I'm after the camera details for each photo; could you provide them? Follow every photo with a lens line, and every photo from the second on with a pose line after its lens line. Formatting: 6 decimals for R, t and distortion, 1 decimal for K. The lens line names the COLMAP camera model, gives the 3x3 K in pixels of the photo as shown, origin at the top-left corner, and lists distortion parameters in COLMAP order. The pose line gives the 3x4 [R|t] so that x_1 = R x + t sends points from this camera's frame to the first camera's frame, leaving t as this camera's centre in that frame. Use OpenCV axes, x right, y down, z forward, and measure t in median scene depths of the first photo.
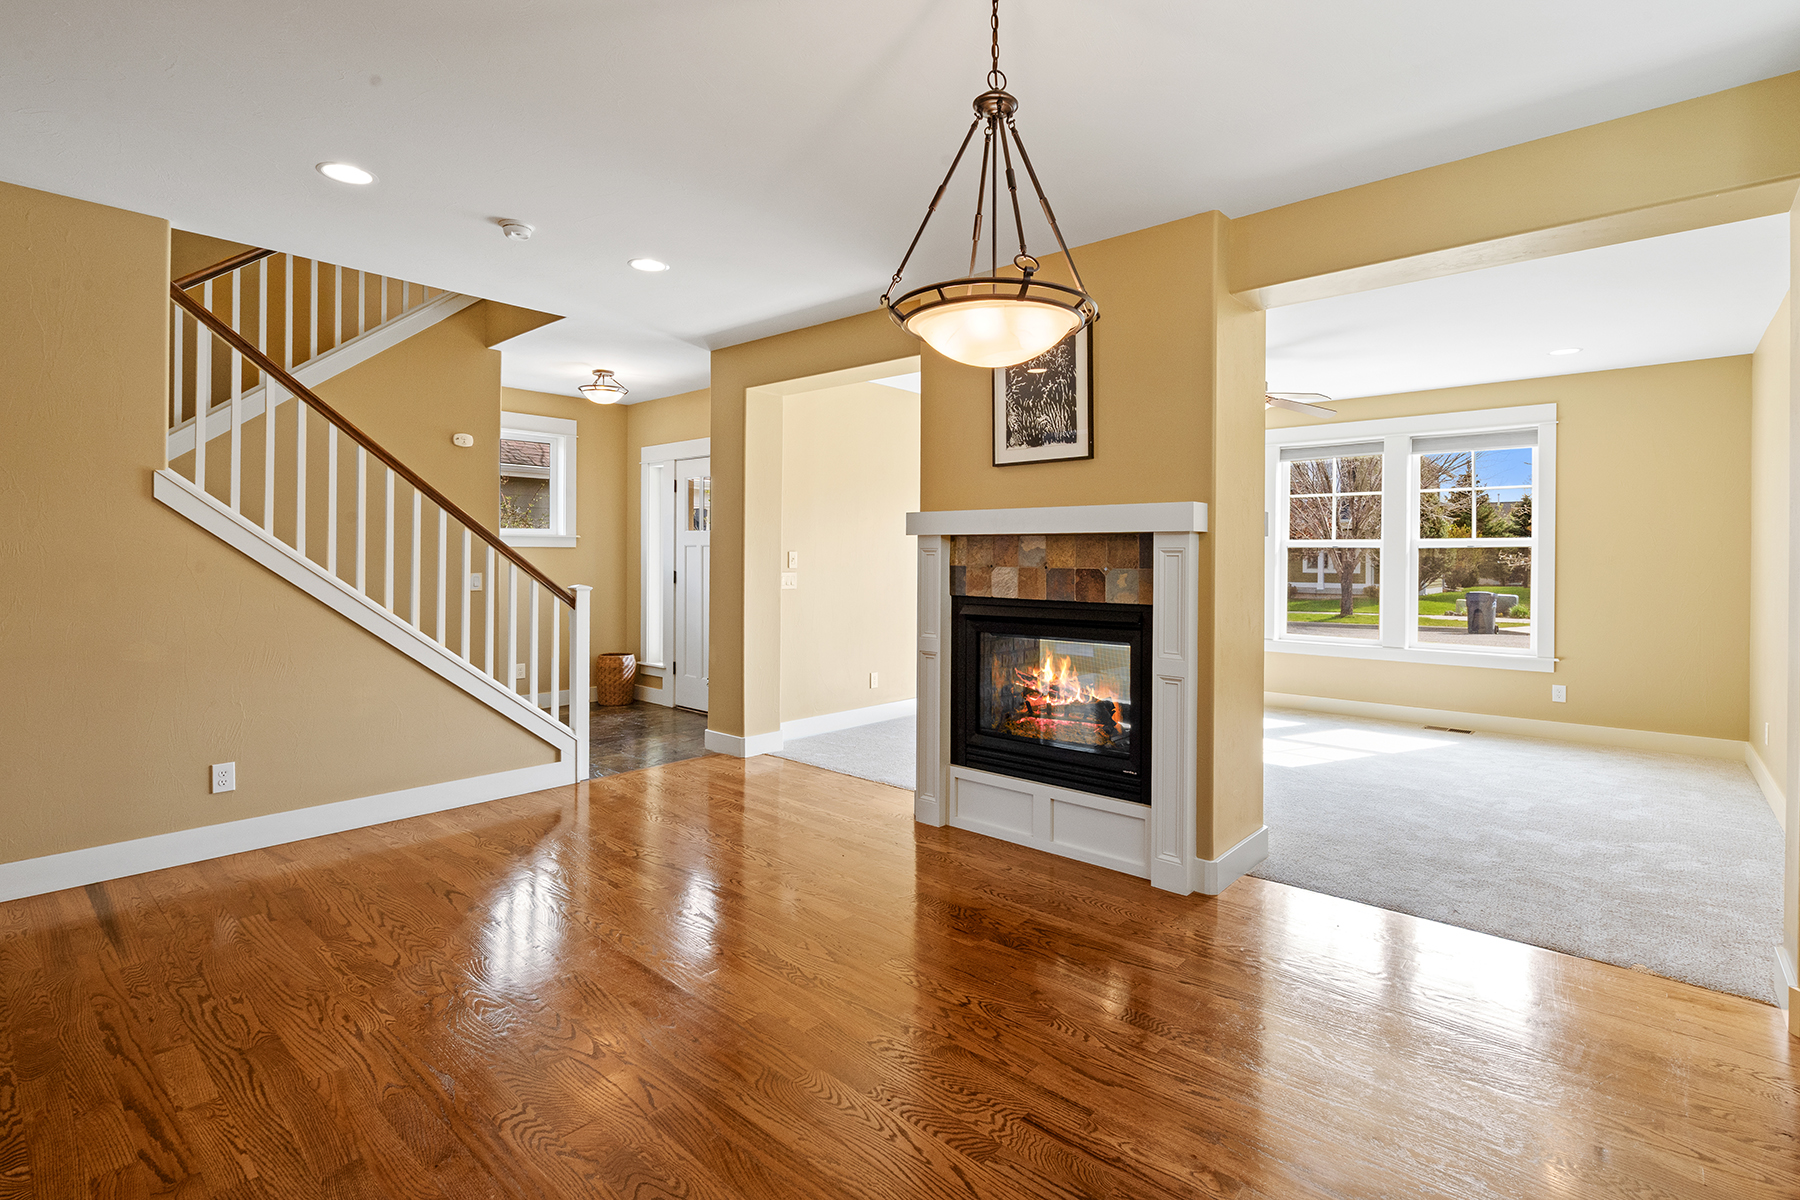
lens RADIAL K [[831.2, 0, 911.5], [0, 831.2, 565.7], [0, 0, 1]] dist [-0.003596, 0.001902]
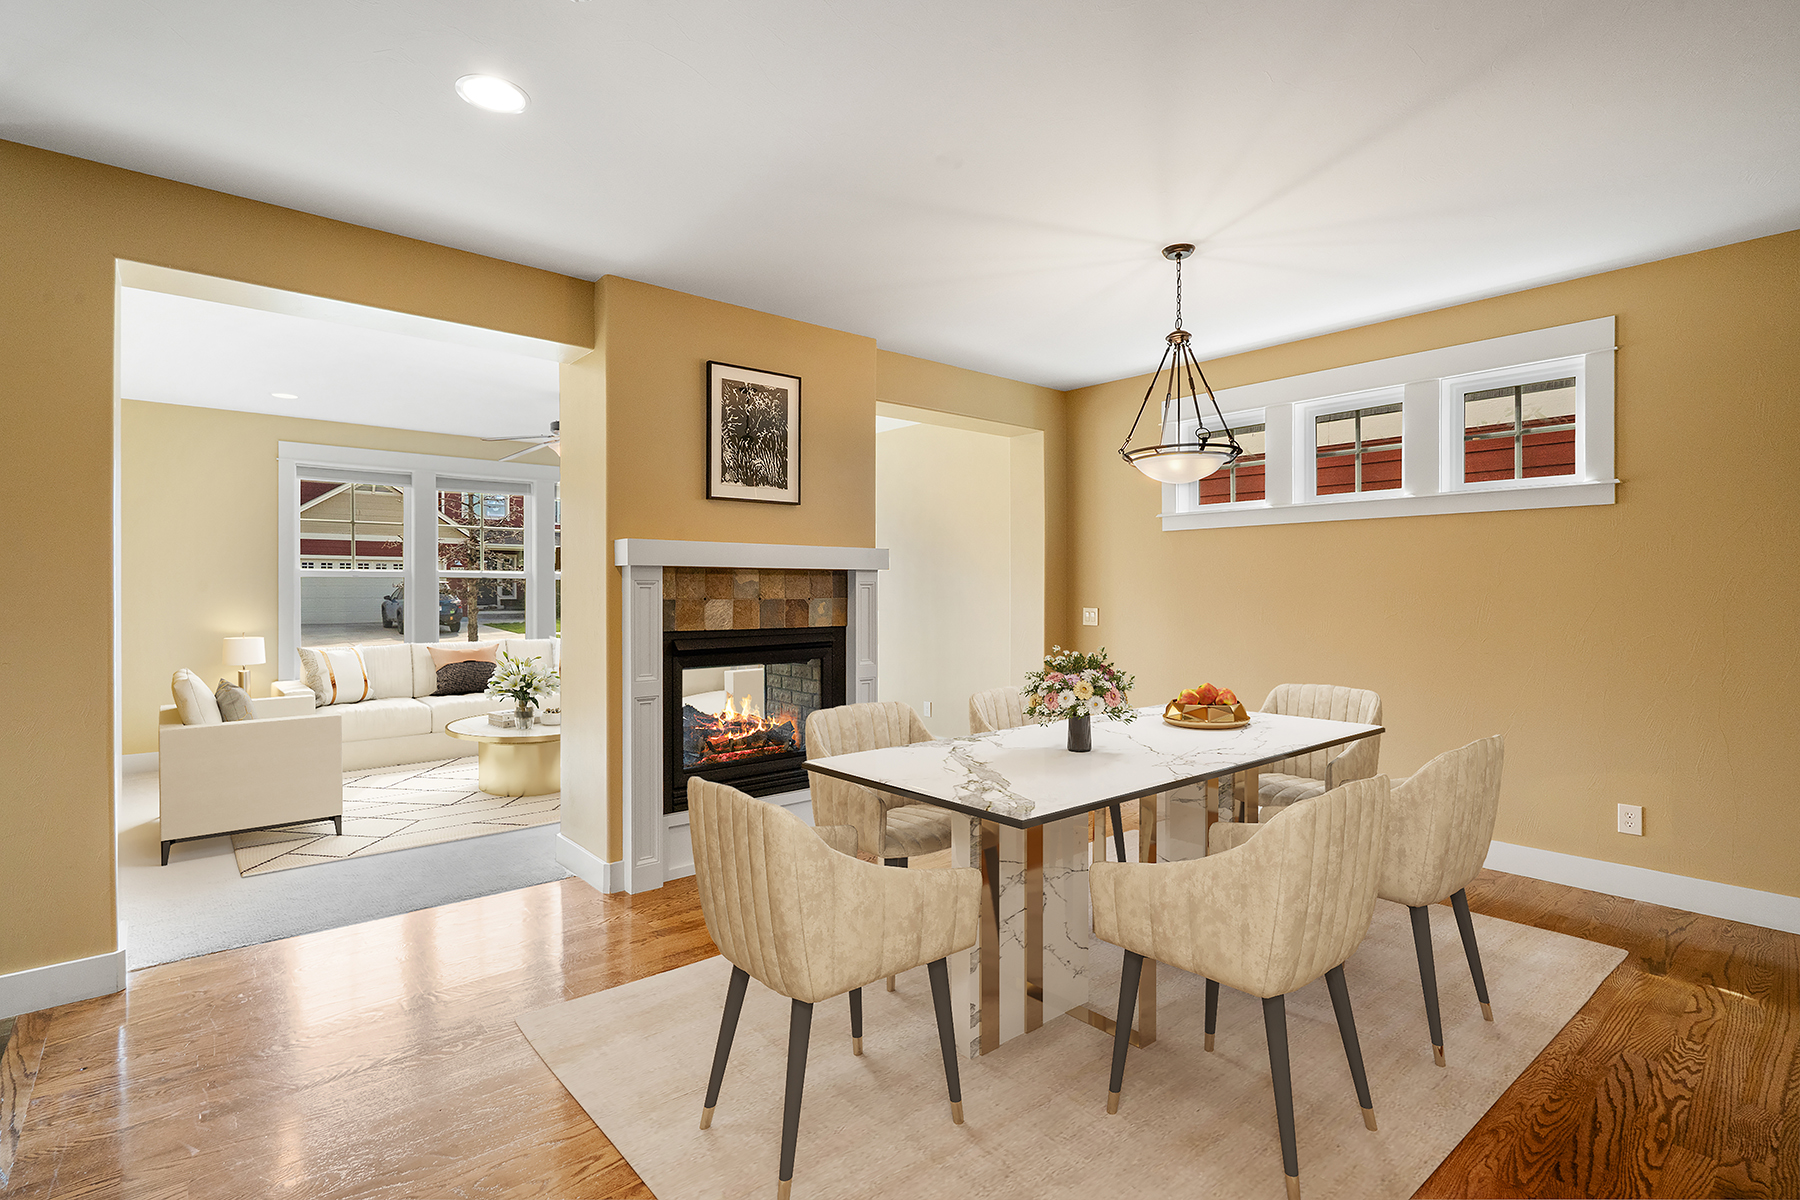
lens RADIAL K [[831.2, 0, 888.5], [0, 831.2, 596.7], [0, 0, 1]] dist [-0.003596, 0.001902]
pose [[0.170351, -0.014473, 0.985277, -0.853694], [0.013980, 0.999827, 0.012270, -0.011314], [-0.985284, 0.011684, 0.170524, 0.627871]]
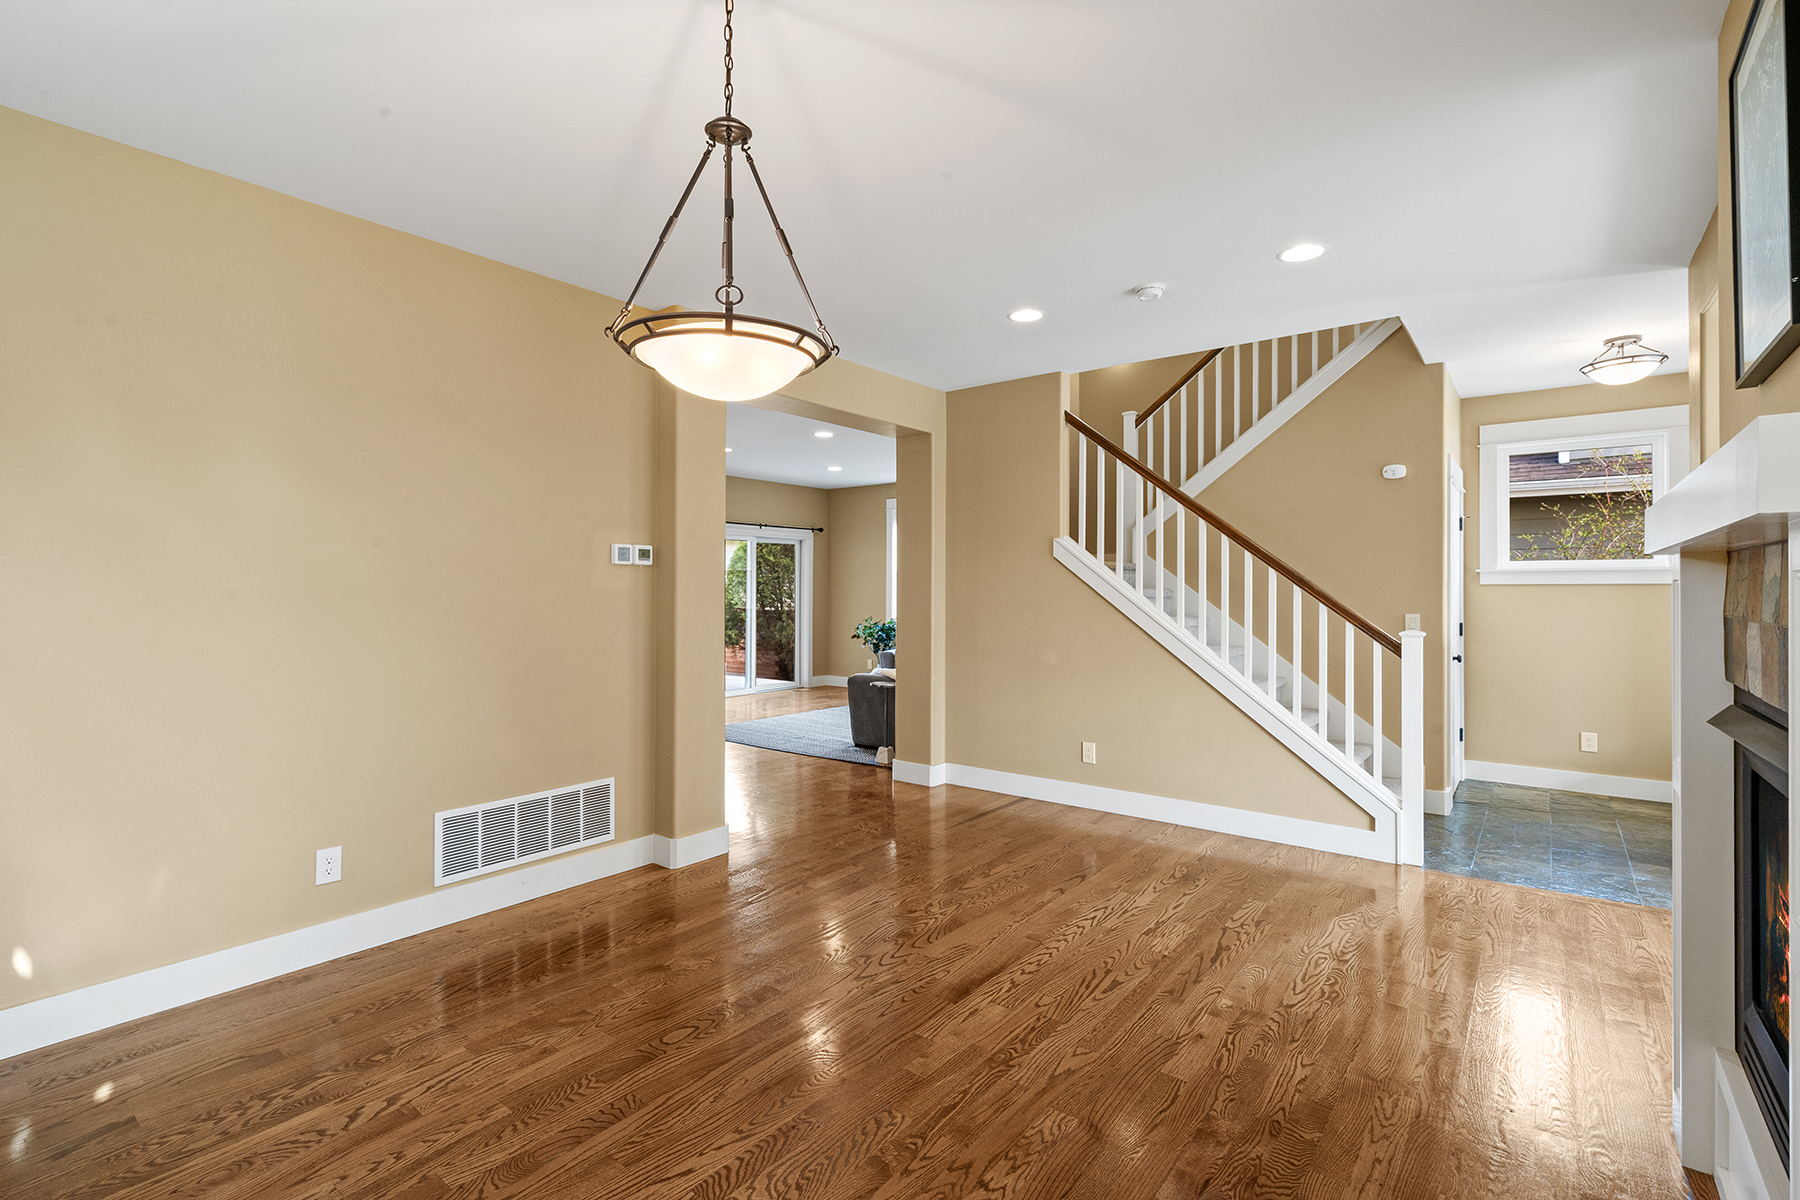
lens RADIAL K [[831.2, 0, 893.6], [0, 831.2, 588.5], [0, 0, 1]] dist [-0.003596, 0.001902]
pose [[0.030583, -0.012063, -0.999459, 1.087190], [-0.009918, 0.999874, -0.012372, -0.007027], [0.999483, 0.010291, 0.030460, 1.174733]]
